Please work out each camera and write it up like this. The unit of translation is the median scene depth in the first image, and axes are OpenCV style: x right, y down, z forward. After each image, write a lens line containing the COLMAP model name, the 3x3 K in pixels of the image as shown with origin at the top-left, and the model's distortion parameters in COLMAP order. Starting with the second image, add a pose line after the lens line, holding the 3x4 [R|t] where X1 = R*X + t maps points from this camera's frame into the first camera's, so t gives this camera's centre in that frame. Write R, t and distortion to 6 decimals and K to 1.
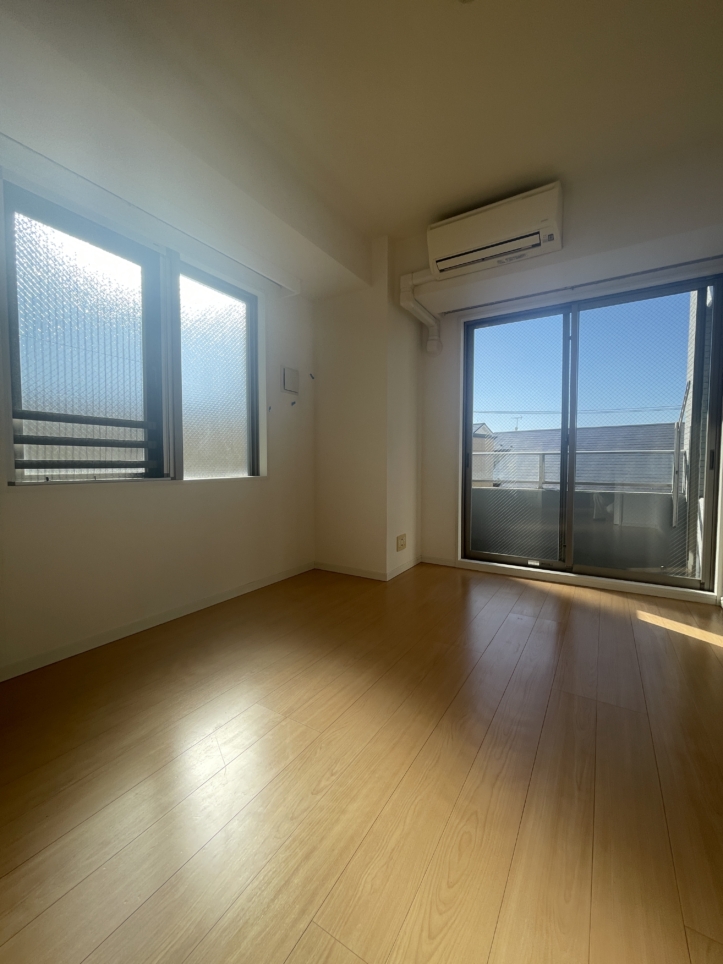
lens RADIAL K [[391.2, 0, 365.5], [0, 391.2, 480.4], [0, 0, 1]] dist [0.002423, 0.000263]
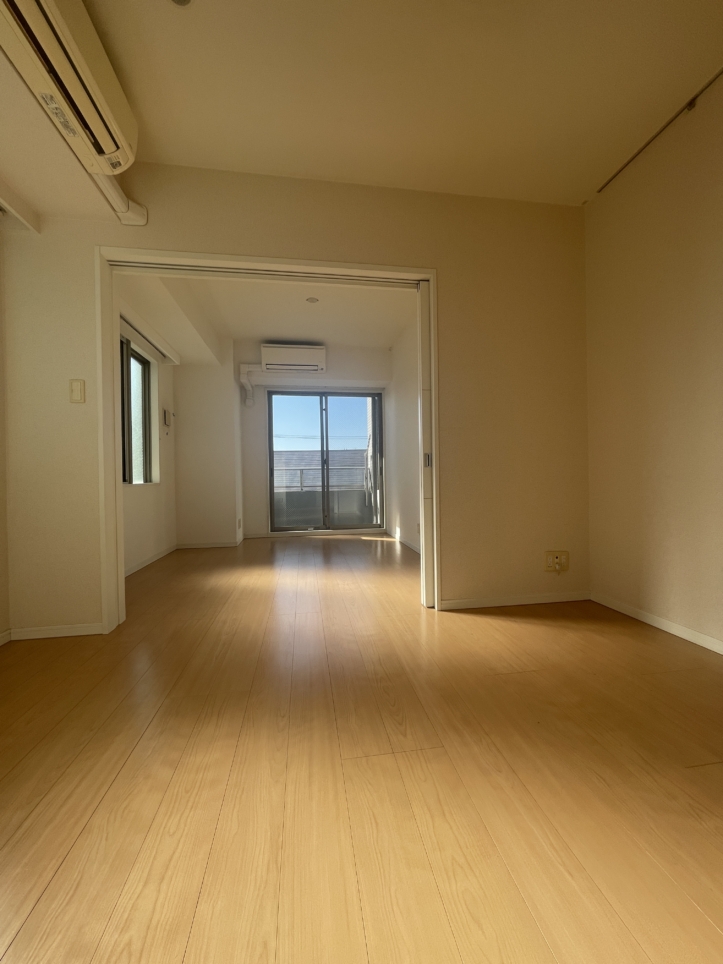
lens RADIAL K [[391.2, 0, 360.7], [0, 391.2, 480.8], [0, 0, 1]] dist [0.002423, 0.000263]
pose [[0.768303, -0.013903, 0.639935, -0.571998], [0.041189, 0.998766, -0.027752, 0.050090], [-0.638759, 0.047680, 0.767928, -0.581020]]
